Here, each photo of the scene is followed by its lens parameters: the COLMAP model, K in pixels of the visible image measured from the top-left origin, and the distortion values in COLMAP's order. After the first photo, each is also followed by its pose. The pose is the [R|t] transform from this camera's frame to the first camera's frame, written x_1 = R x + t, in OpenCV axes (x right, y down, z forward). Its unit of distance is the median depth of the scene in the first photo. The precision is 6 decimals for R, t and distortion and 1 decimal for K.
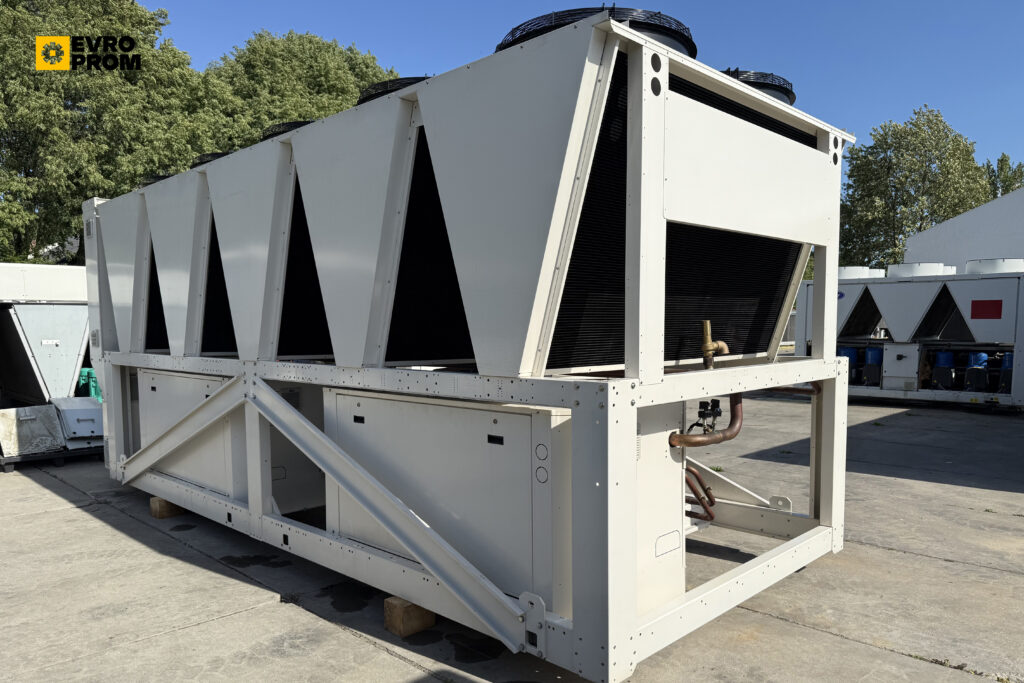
lens RADIAL K [[741.7, 0, 494.0], [0, 741.7, 340.7], [0, 0, 1]] dist [0.002796, 0.000123]
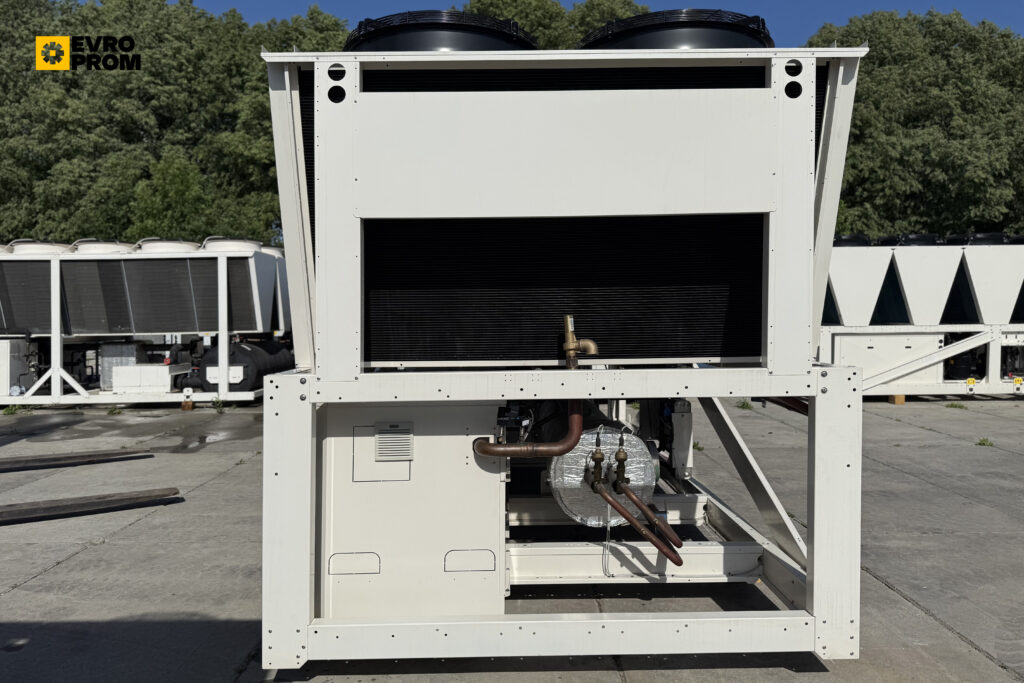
lens RADIAL K [[719.8, 0, 511.8], [0, 719.8, 267.2], [0, 0, 1]] dist [-0.005068, -0.001276]
pose [[0.714743, -0.044013, -0.698001, 0.803681], [-0.011366, 0.997155, -0.074515, -0.019578], [0.699295, 0.061192, 0.712209, 0.342778]]
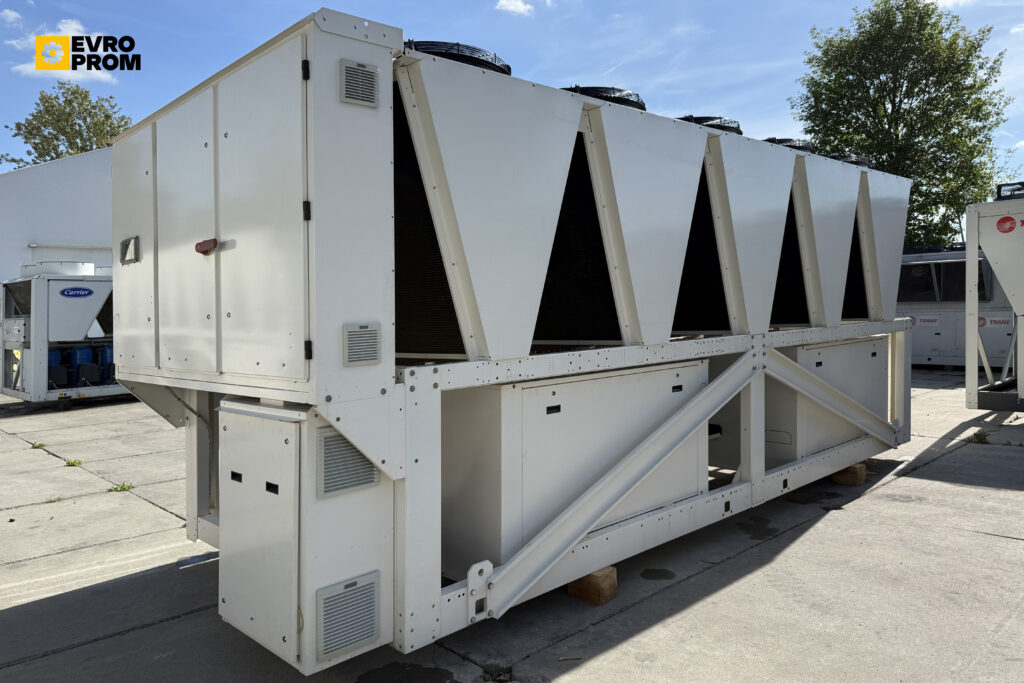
lens RADIAL K [[717.6, 0, 513.2], [0, 717.6, 308.2], [0, 0, 1]] dist [0.064972, -0.100165]
pose [[0.029236, 0.002680, 0.999569, -1.623881], [0.052818, 0.998595, -0.004222, -0.027694], [-0.998176, 0.052918, 0.029054, 1.564917]]
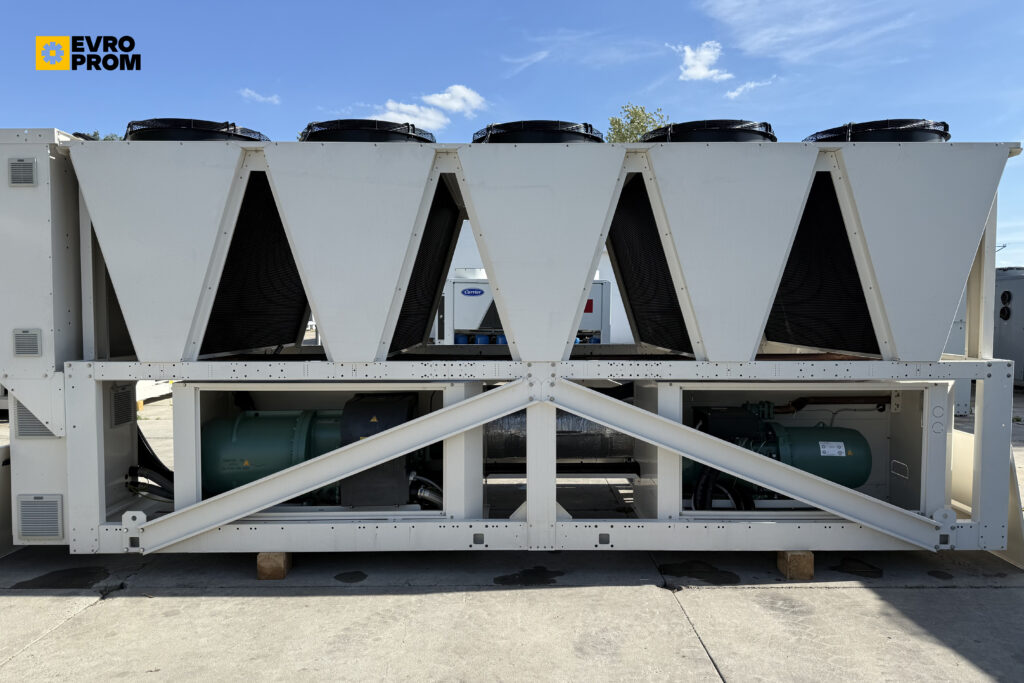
lens RADIAL K [[728.5, 0, 533.8], [0, 728.5, 345.9], [0, 0, 1]] dist [0.075103, -0.104979]
pose [[0.695988, -0.027574, 0.717524, -1.188529], [0.010431, 0.999545, 0.028293, -0.022085], [-0.717978, -0.012207, 0.695959, 0.441590]]
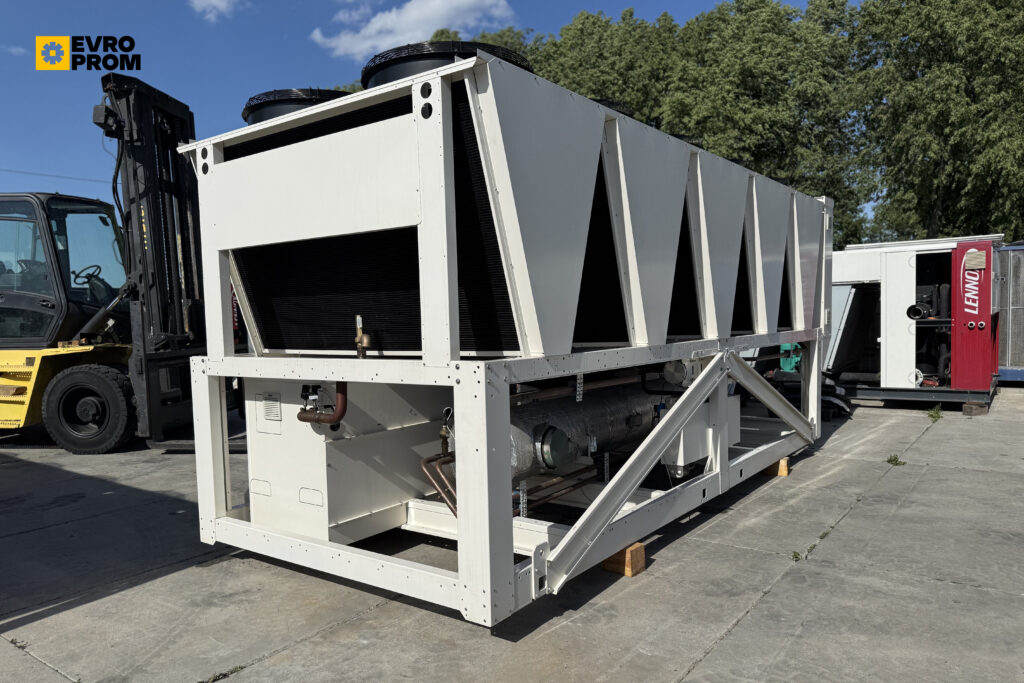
lens RADIAL K [[717.6, 0, 513.2], [0, 717.6, 308.2], [0, 0, 1]] dist [0.064972, -0.100165]
pose [[0.150308, -0.003861, -0.988632, 1.325941], [0.003998, 0.999987, -0.003298, -0.032760], [0.988631, -0.003457, 0.150321, 1.034670]]
